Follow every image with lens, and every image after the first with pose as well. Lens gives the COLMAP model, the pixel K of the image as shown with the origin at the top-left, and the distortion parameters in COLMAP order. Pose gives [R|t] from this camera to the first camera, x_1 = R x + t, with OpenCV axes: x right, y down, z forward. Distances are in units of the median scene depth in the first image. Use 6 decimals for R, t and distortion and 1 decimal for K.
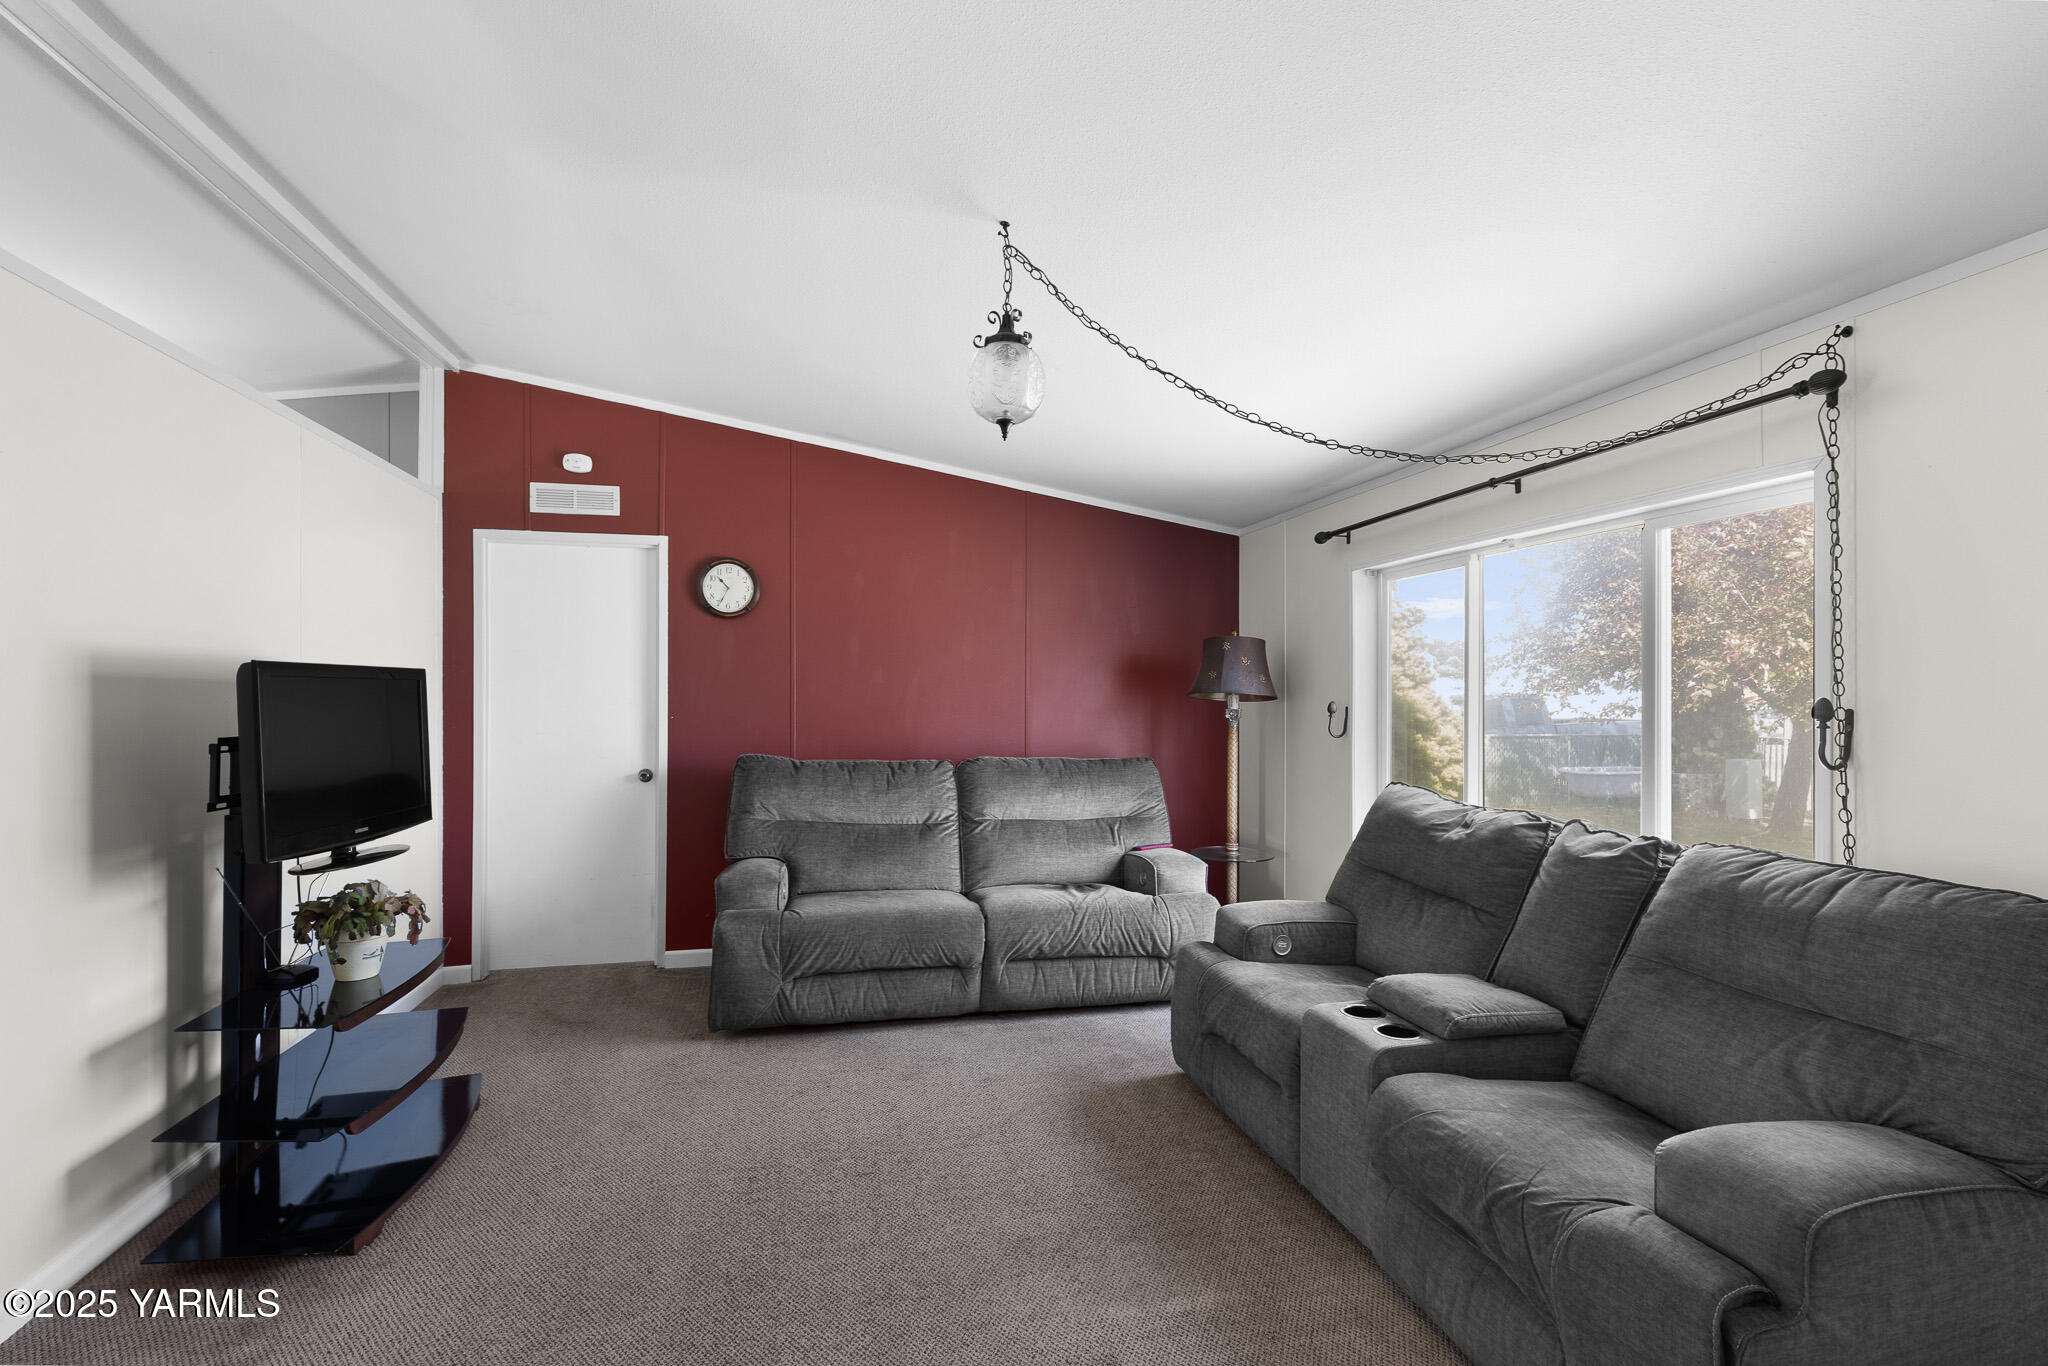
lens RADIAL K [[944.8, 0, 1024.0], [0, 944.8, 683.0], [0, 0, 1]] dist [0.023310, -0.010205]
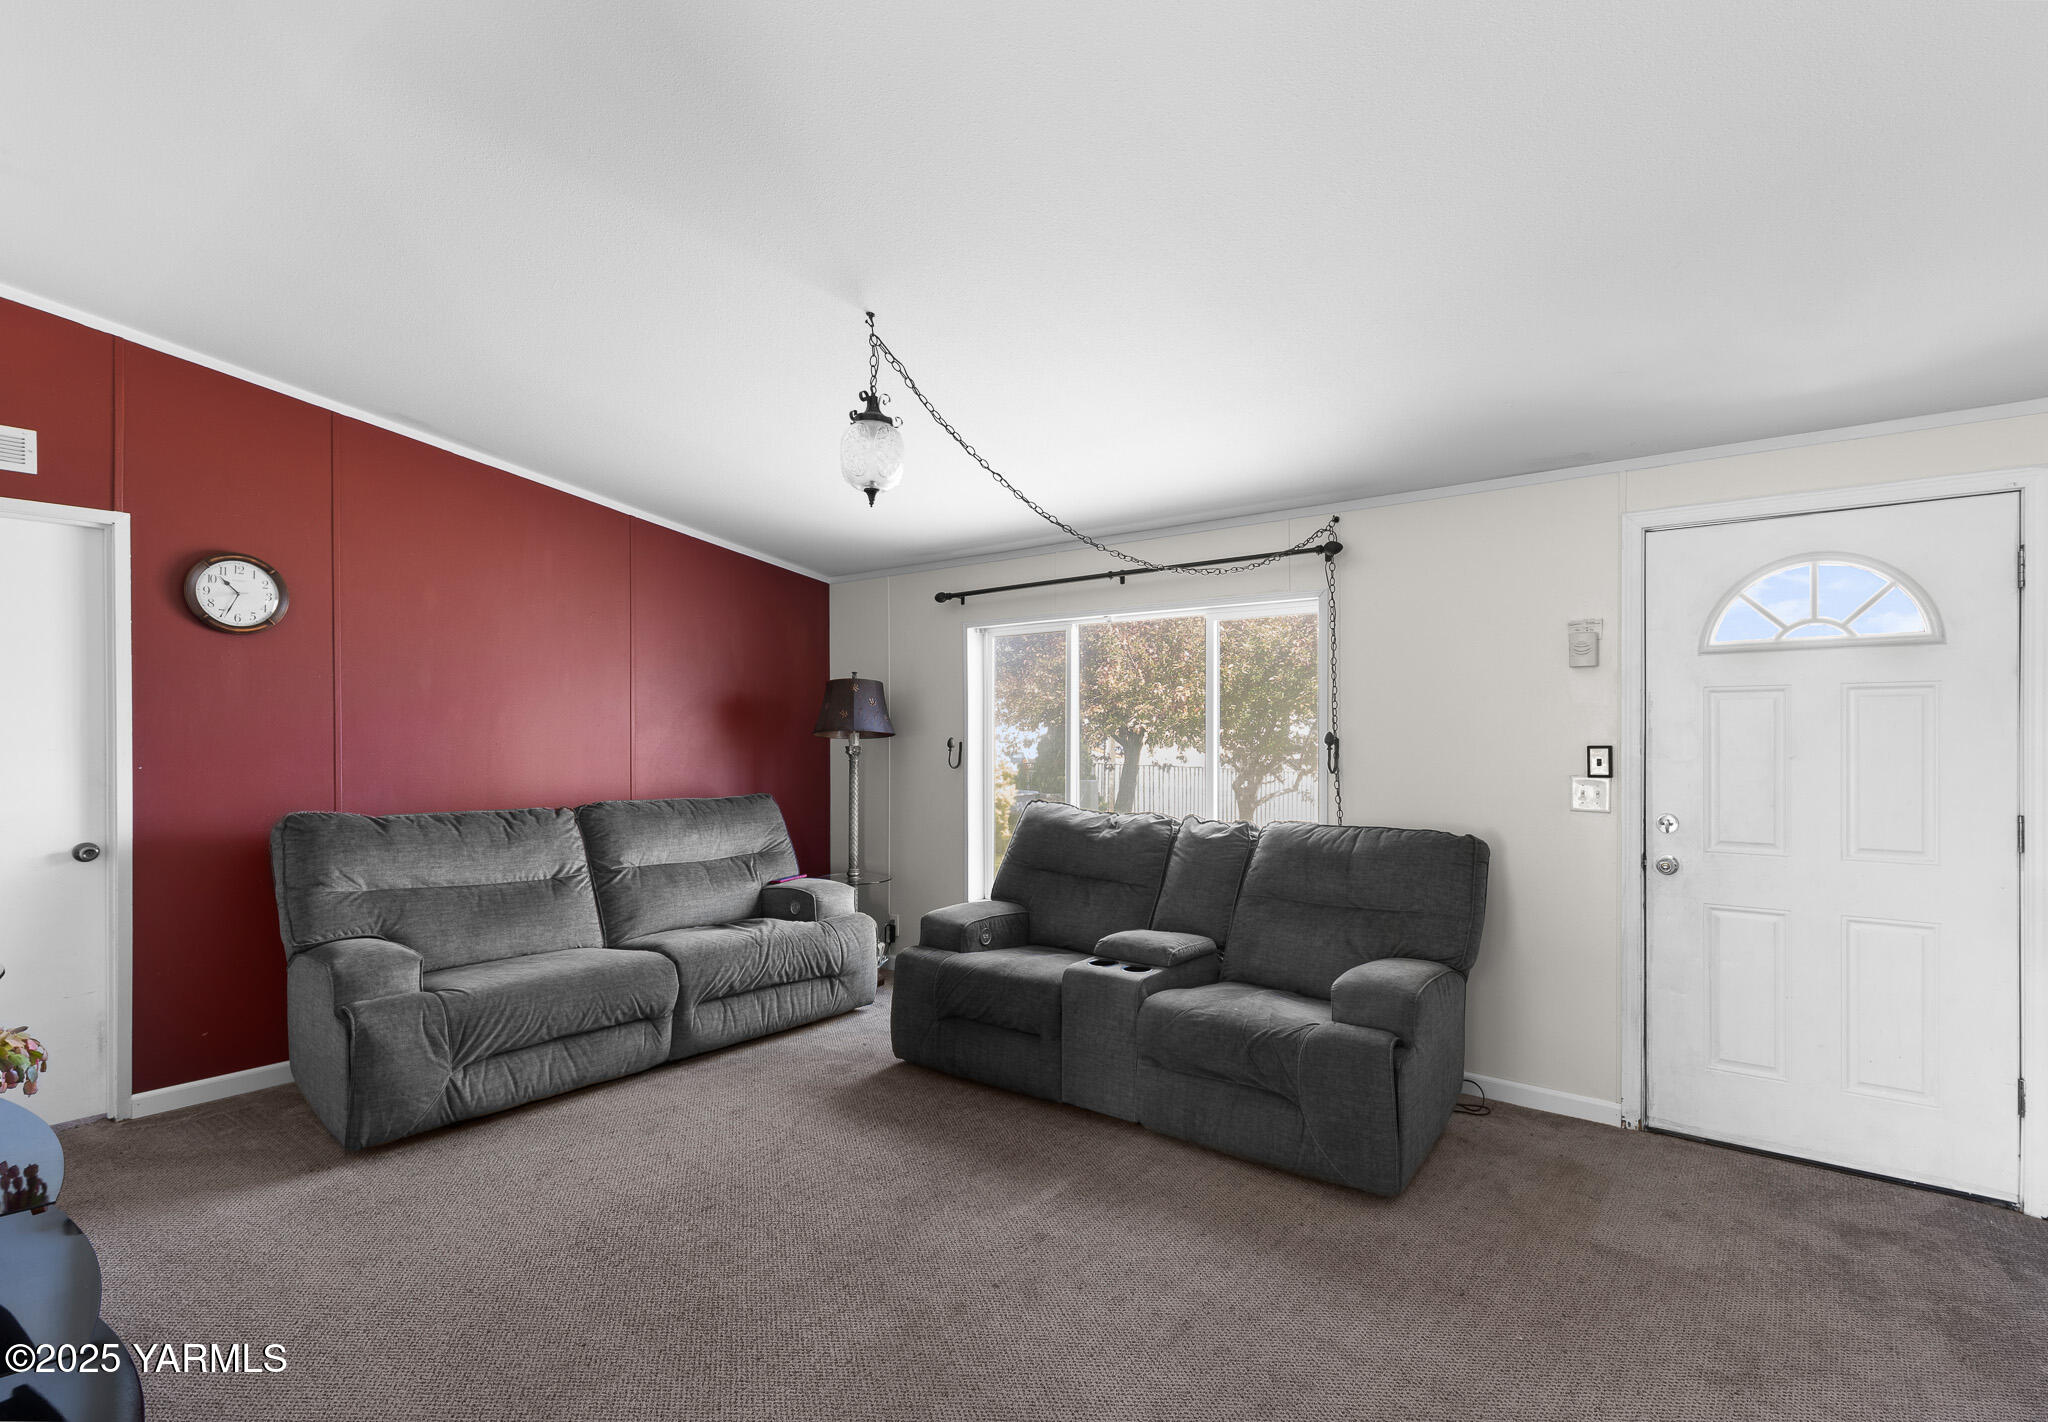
lens RADIAL K [[1032.1, 0, 1025.1], [0, 1032.1, 727.5], [0, 0, 1]] dist [0.017745, -0.000158]
pose [[0.766676, -0.001600, 0.642033, -0.449968], [-0.002430, 0.999982, 0.005394, -0.000250], [-0.642030, -0.005696, 0.766658, -0.043126]]
